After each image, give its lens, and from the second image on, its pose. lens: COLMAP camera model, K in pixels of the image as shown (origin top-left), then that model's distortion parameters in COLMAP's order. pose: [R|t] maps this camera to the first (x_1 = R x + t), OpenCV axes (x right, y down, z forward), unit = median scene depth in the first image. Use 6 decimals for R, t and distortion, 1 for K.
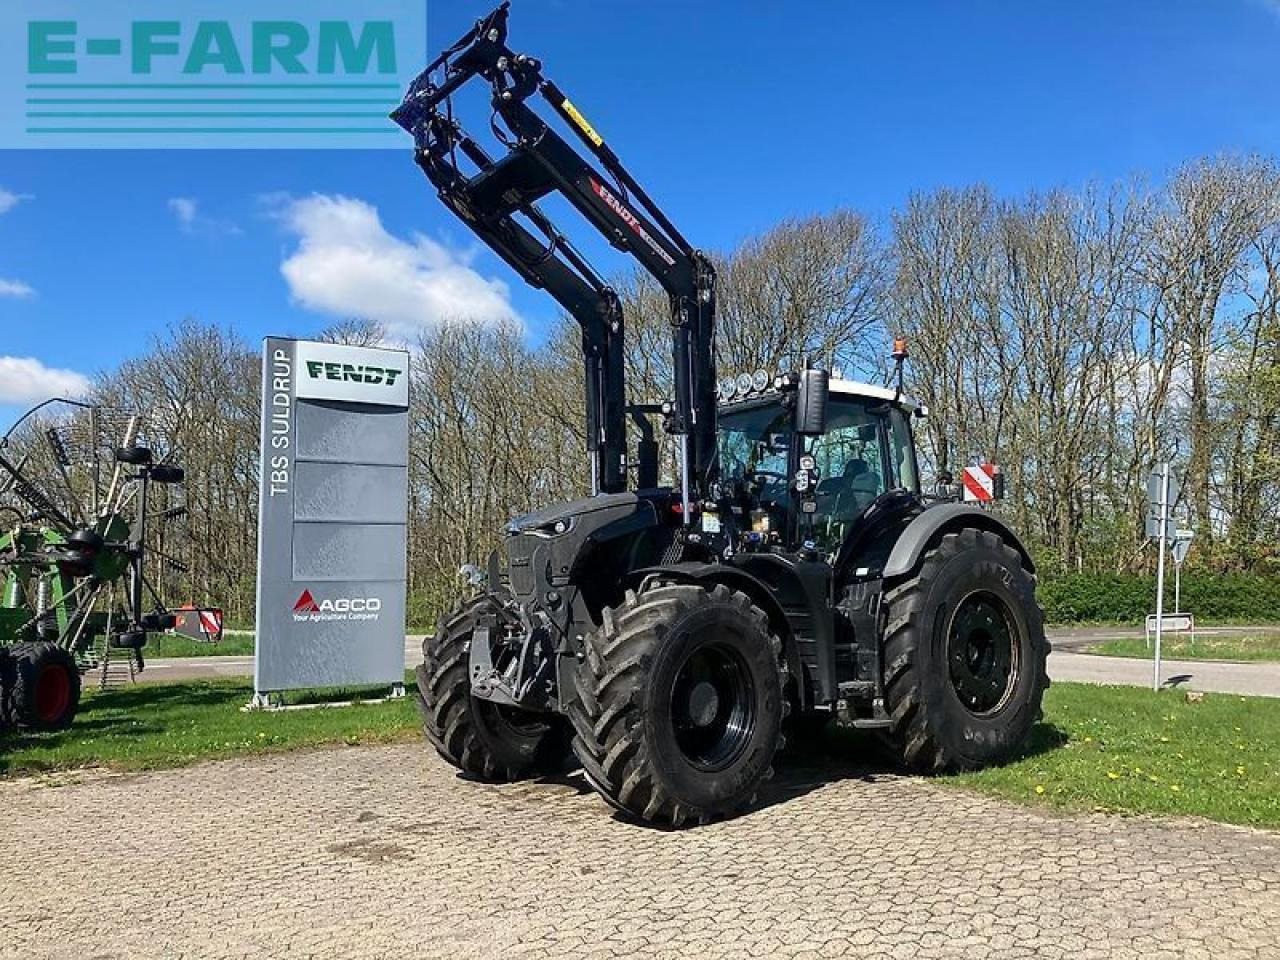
lens RADIAL K [[1038.8, 0, 639.8], [0, 1038.8, 476.6], [0, 0, 1]] dist [0.046825, -0.041951]
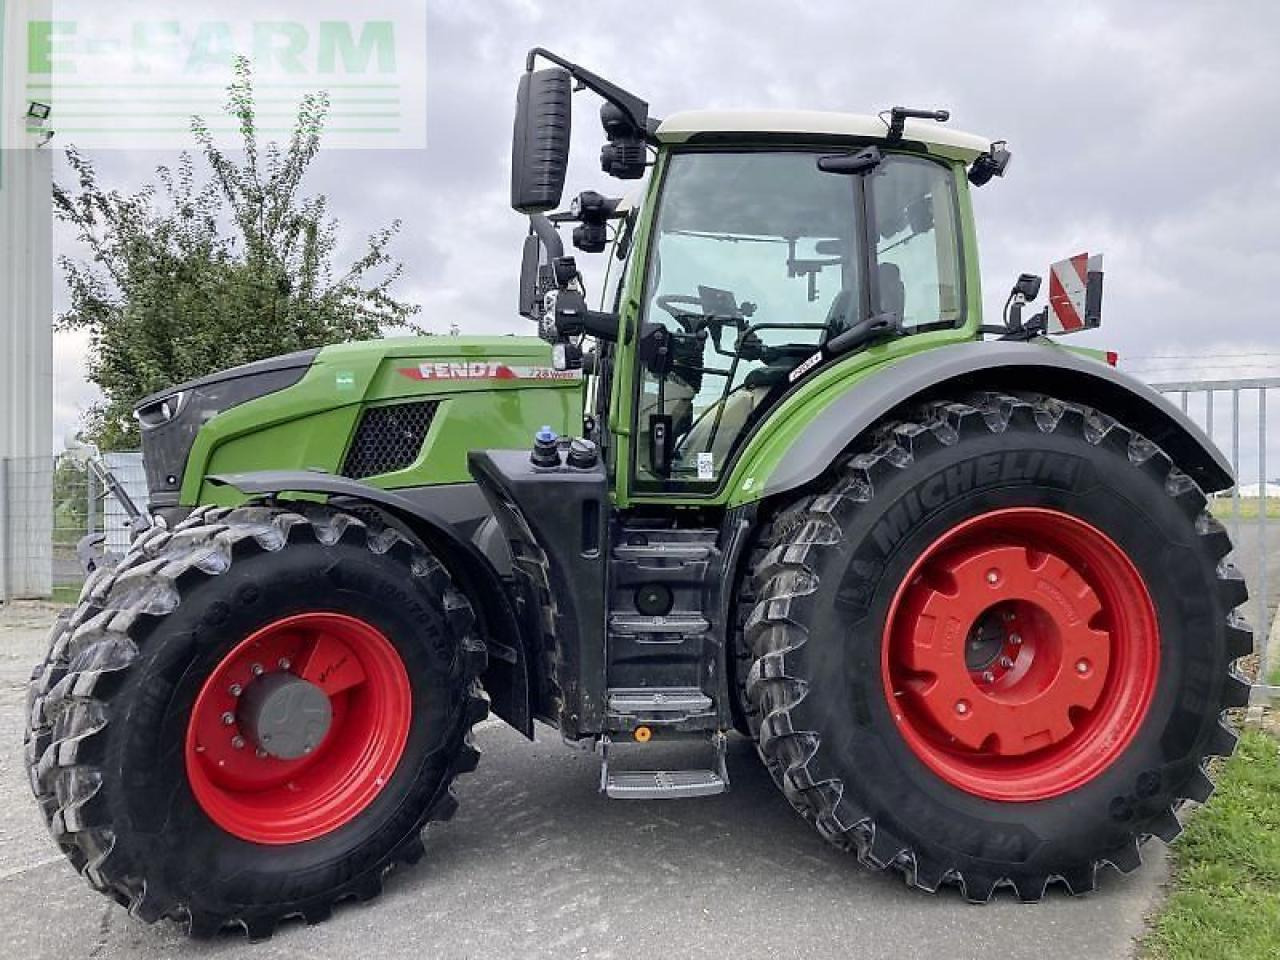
lens RADIAL K [[1038.8, 0, 644.5], [0, 1038.8, 497.4], [0, 0, 1]] dist [0.046825, -0.041951]
pose [[0.873315, 0.020948, -0.486705, 0.392960], [0.047649, 0.990611, 0.128135, 0.027996], [0.484819, -0.135093, 0.864118, 0.495177]]
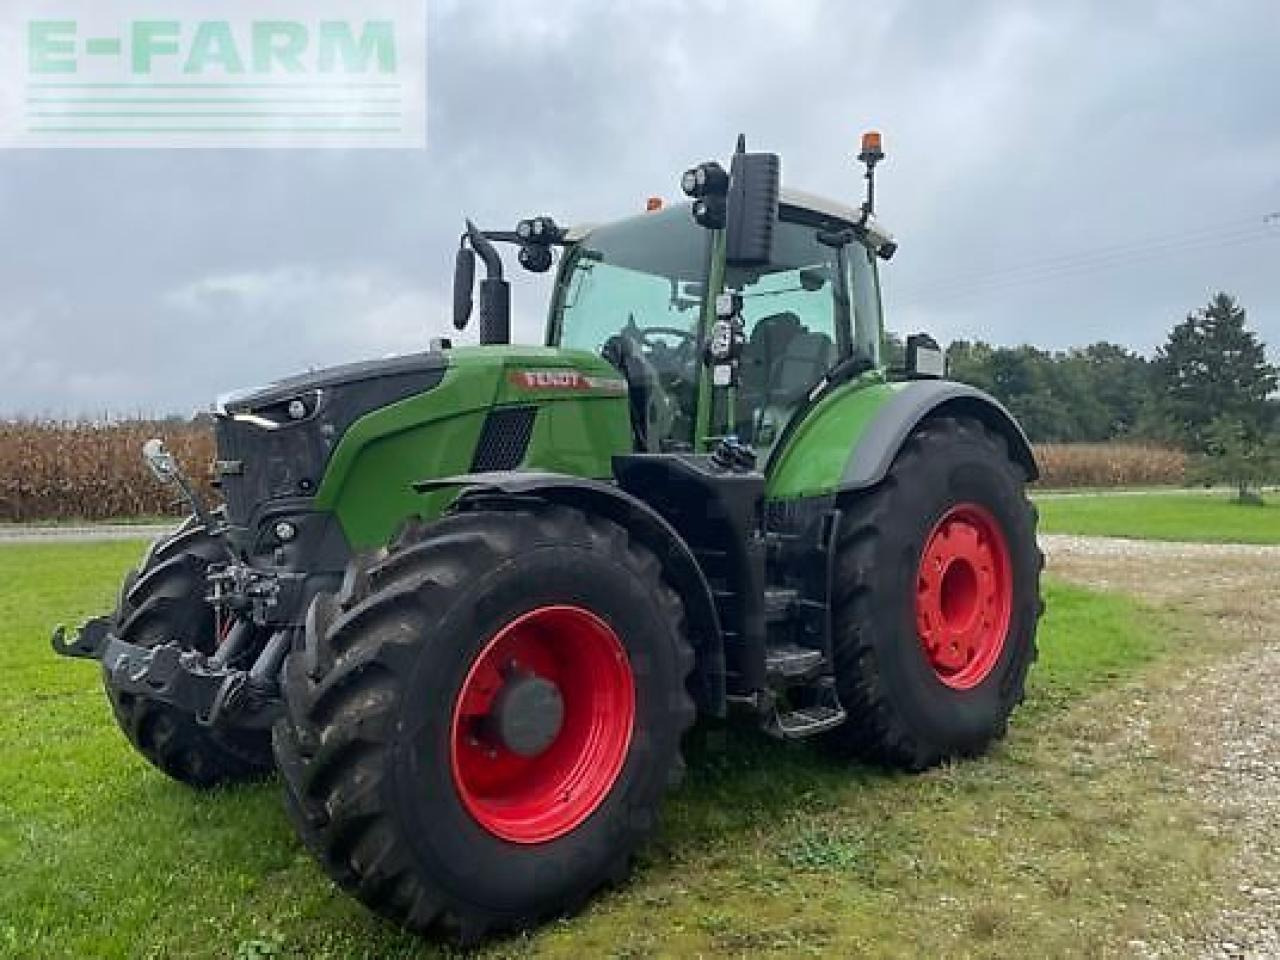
lens RADIAL K [[964.7, 0, 658.8], [0, 964.7, 490.2], [0, 0, 1]] dist [-0.005606, 0.001437]
pose [[0.995434, 0.002656, 0.095421, 0.057827], [-0.015358, 0.991048, 0.132622, 0.016500], [-0.094214, -0.133482, 0.986563, 0.380856]]
